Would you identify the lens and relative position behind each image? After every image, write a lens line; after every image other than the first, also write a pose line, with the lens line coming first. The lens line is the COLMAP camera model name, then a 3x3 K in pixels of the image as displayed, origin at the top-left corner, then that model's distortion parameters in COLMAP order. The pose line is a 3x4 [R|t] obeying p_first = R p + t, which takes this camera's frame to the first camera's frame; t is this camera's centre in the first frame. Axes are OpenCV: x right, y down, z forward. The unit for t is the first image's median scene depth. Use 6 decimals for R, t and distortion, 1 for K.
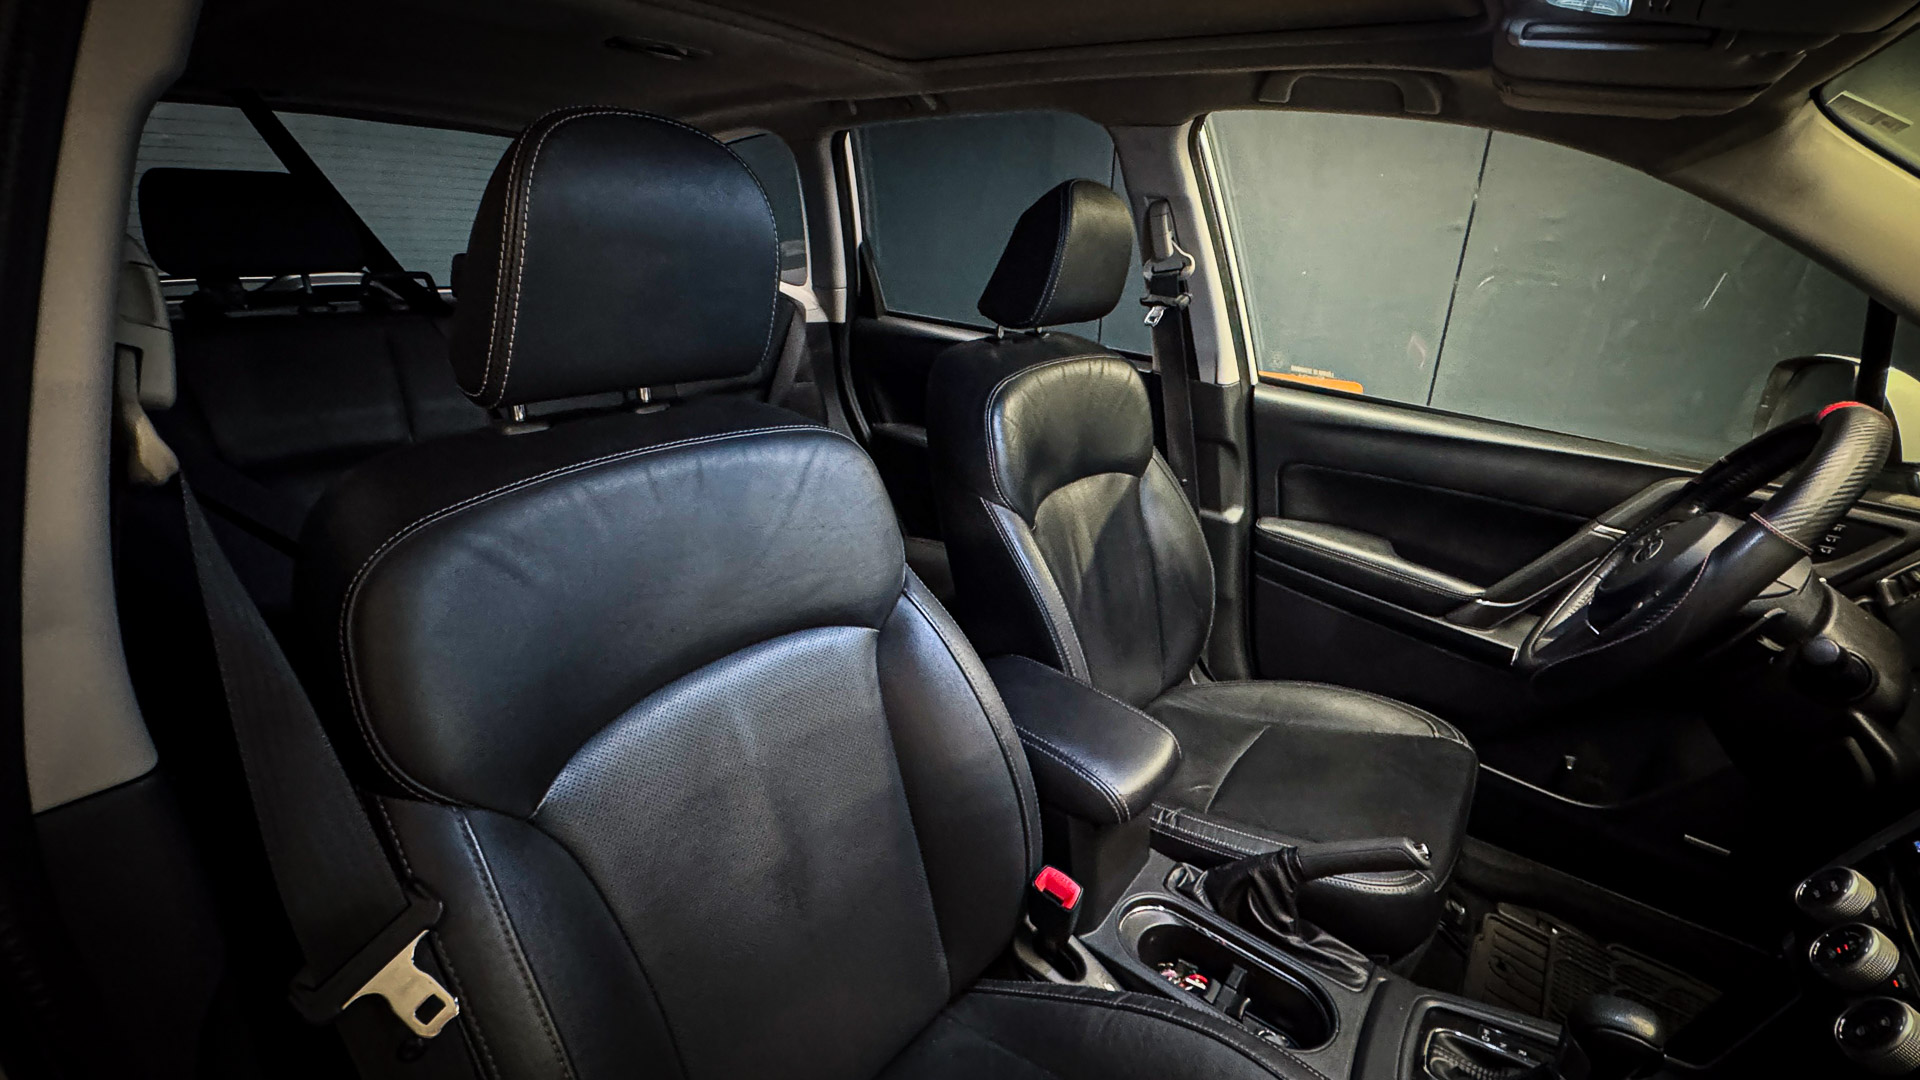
lens RADIAL K [[813.6, 0, 960.0], [0, 813.6, 540.0], [0, 0, 1]] dist [-0.000127, -0.000114]
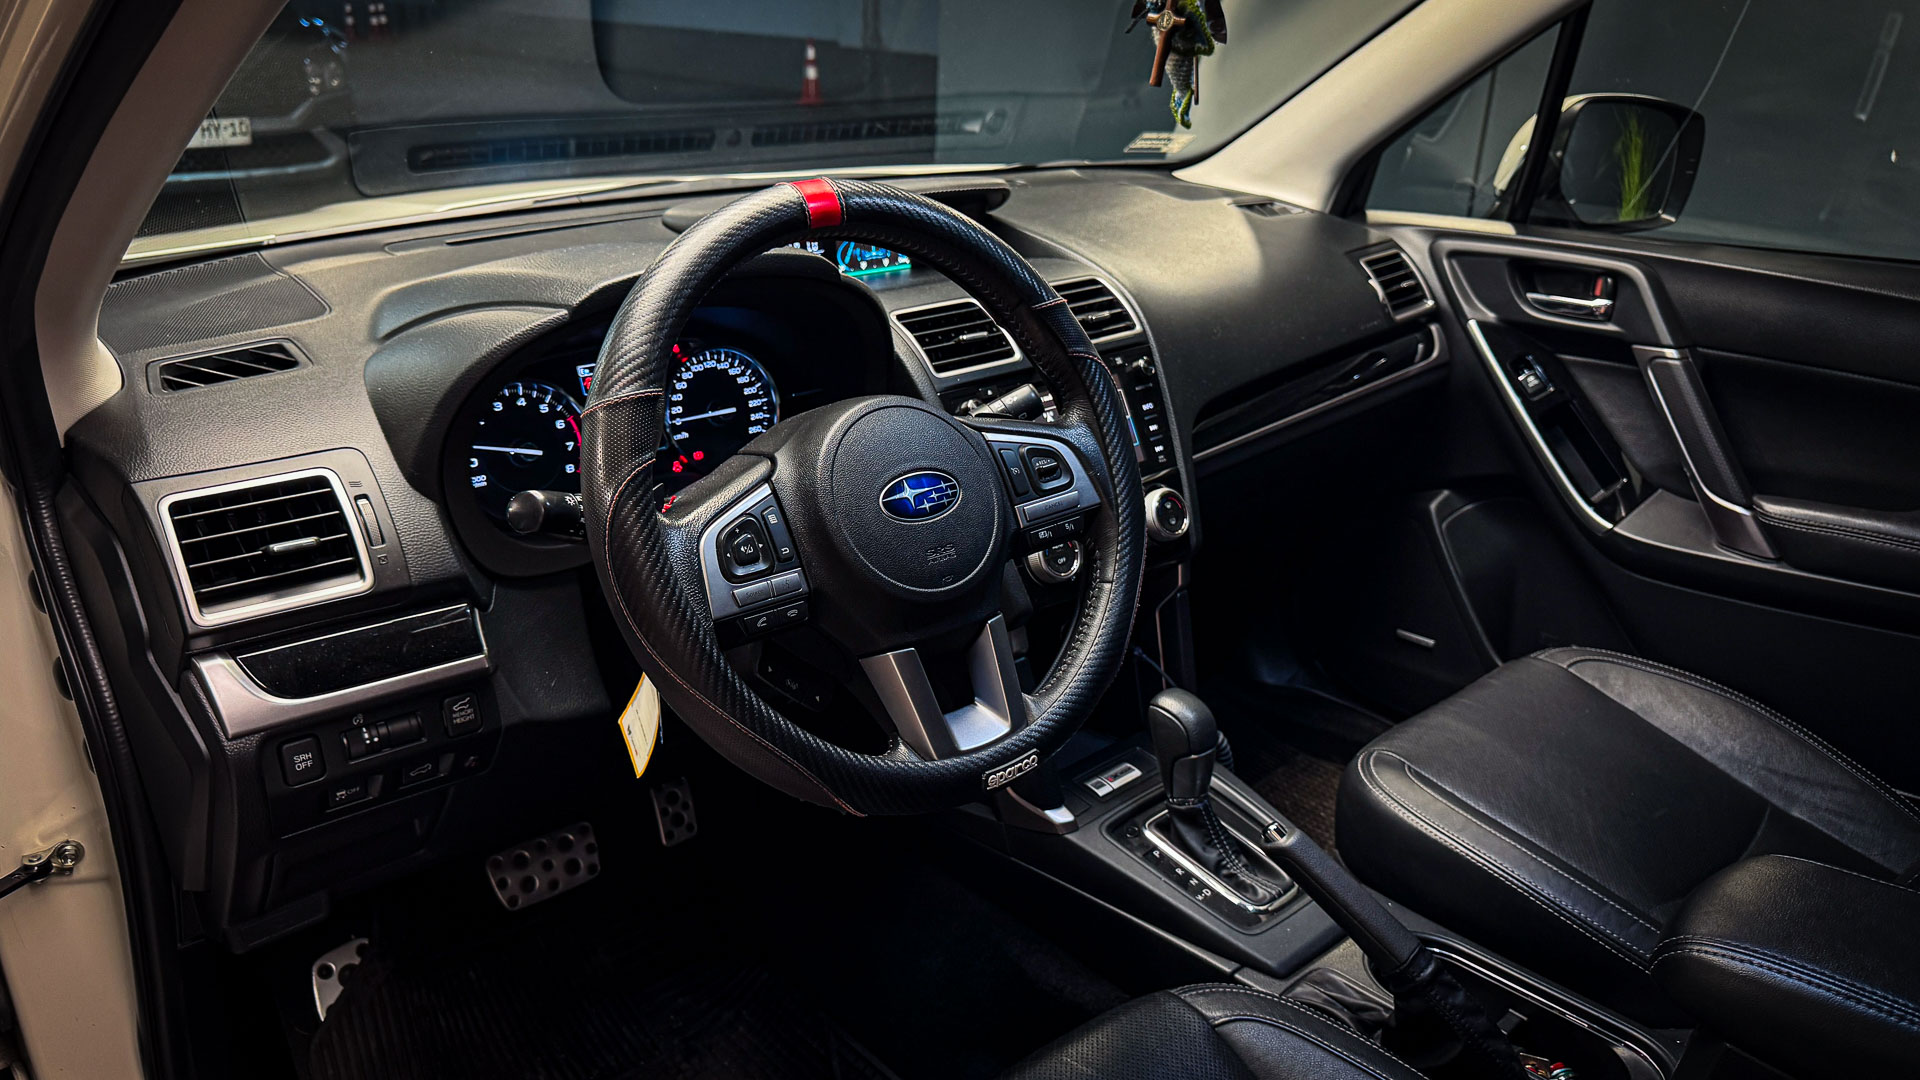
lens RADIAL K [[1350.0, 0, 963.6], [0, 1350.0, 553.7], [0, 0, 1]] dist [0.136181, -0.276669]
pose [[-0.979207, -0.131680, 0.154316, 0.624630], [0.013437, 0.716921, 0.697024, -0.583915], [-0.202417, 0.684605, -0.700245, 1.588753]]
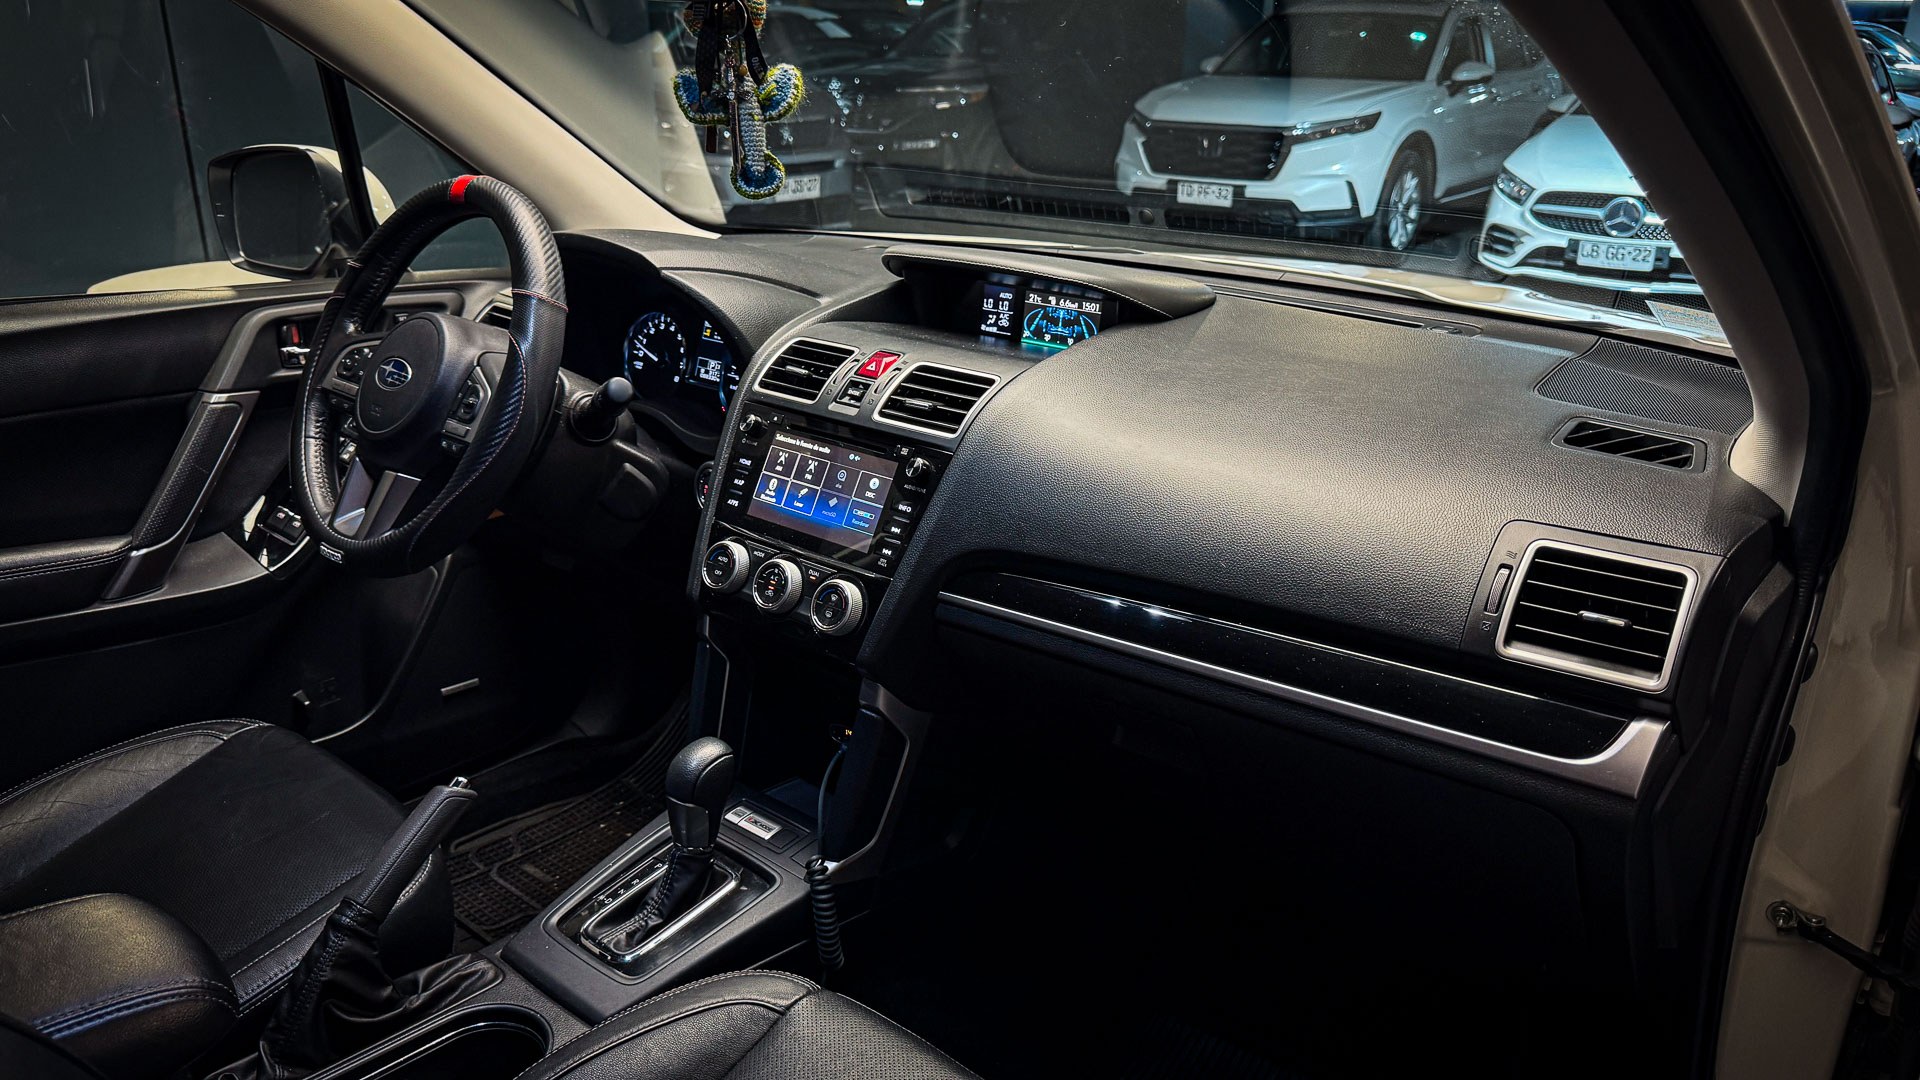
lens RADIAL K [[1350.0, 0, 963.6], [0, 1350.0, 553.7], [0, 0, 1]] dist [0.136181, -0.276669]
pose [[0.065012, -0.382558, 0.921641, -0.524747], [0.350305, 0.873565, 0.337892, -0.096226], [-0.934377, 0.300889, 0.190804, 0.186931]]
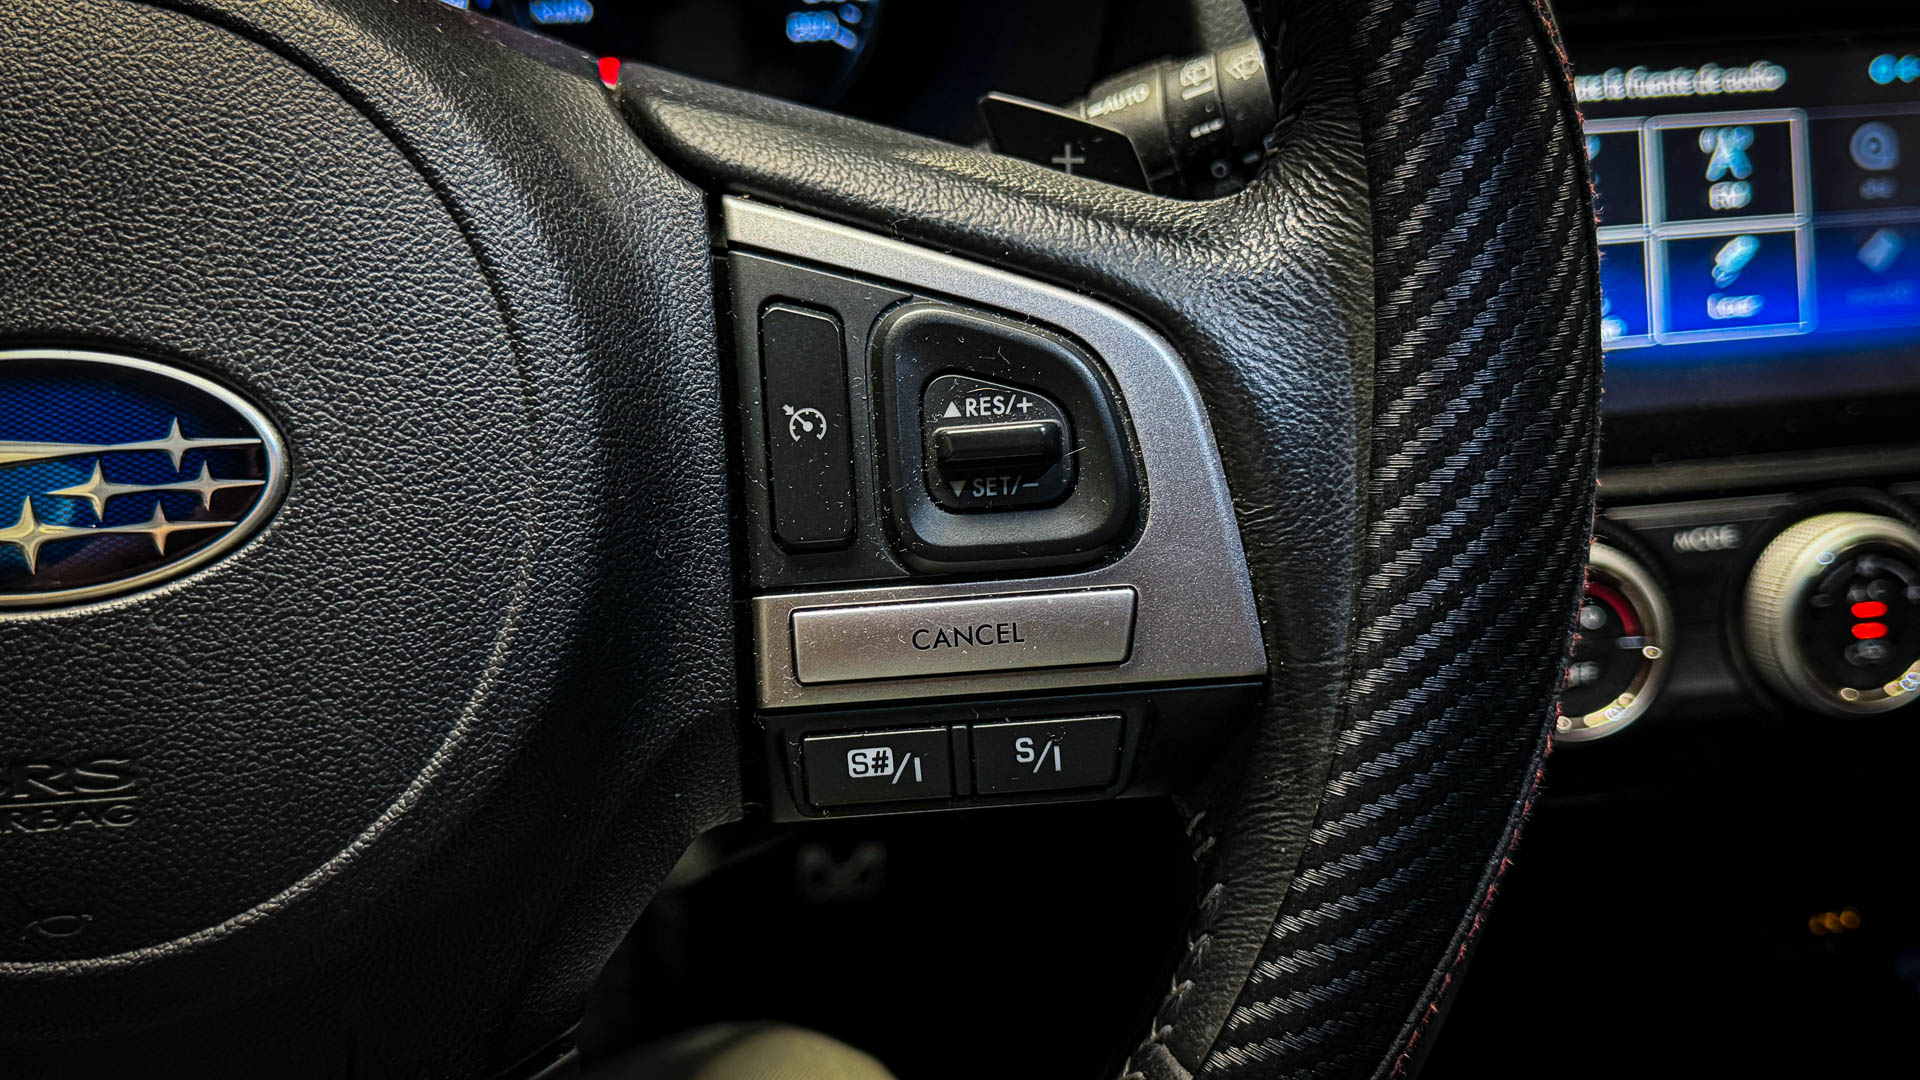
lens RADIAL K [[1953.6, 0, 938.4], [0, 1953.6, 527.3], [0, 0, 1]] dist [0.140920, -0.412497]
pose [[-0.703563, -0.412380, 0.578741, 0.565167], [0.239599, 0.629061, 0.739510, -0.140930], [-0.669023, 0.658958, -0.343778, 0.952819]]
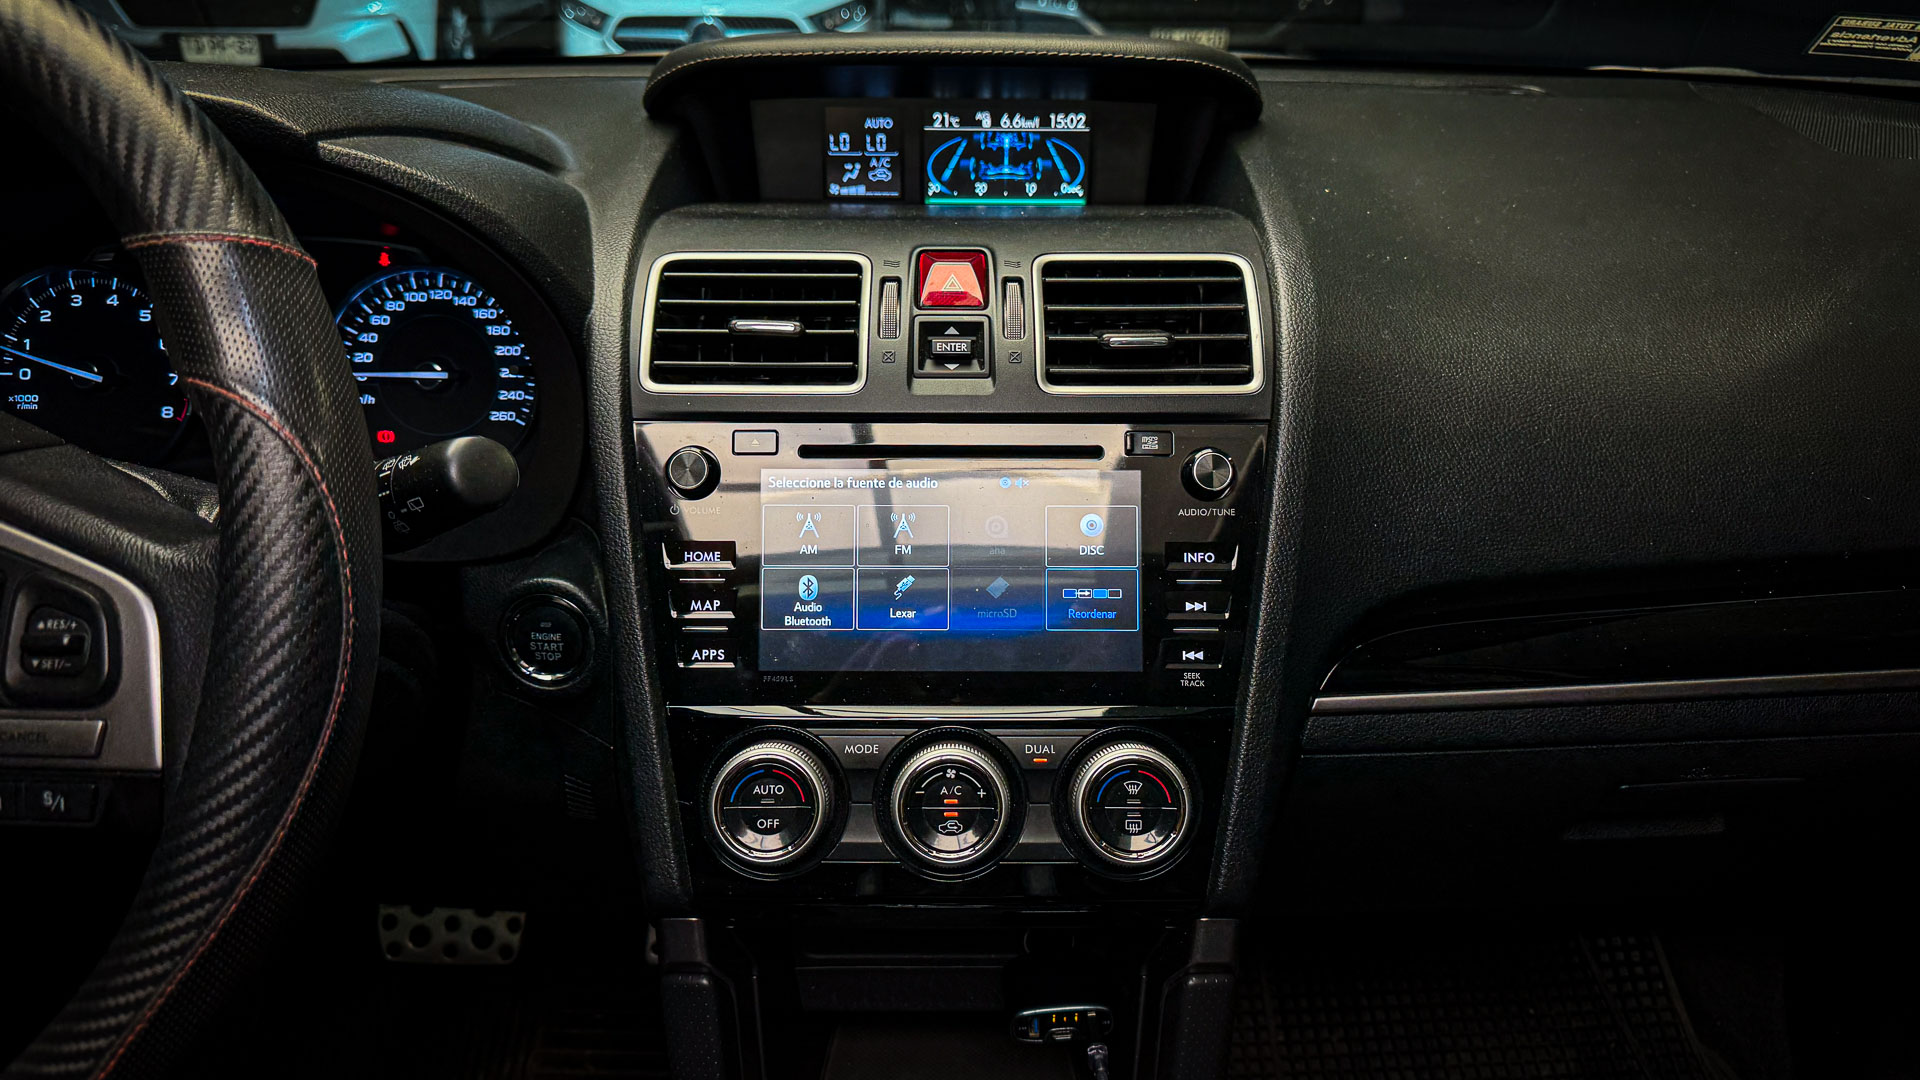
lens RADIAL K [[1382.7, 0, 962.3], [0, 1382.7, 549.3], [0, 0, 1]] dist [0.116862, -0.206575]
pose [[-0.595411, -0.378157, 0.708861, 0.290579], [0.265320, 0.740255, 0.617761, -0.141655], [-0.758348, 0.555896, -0.340423, 0.767078]]
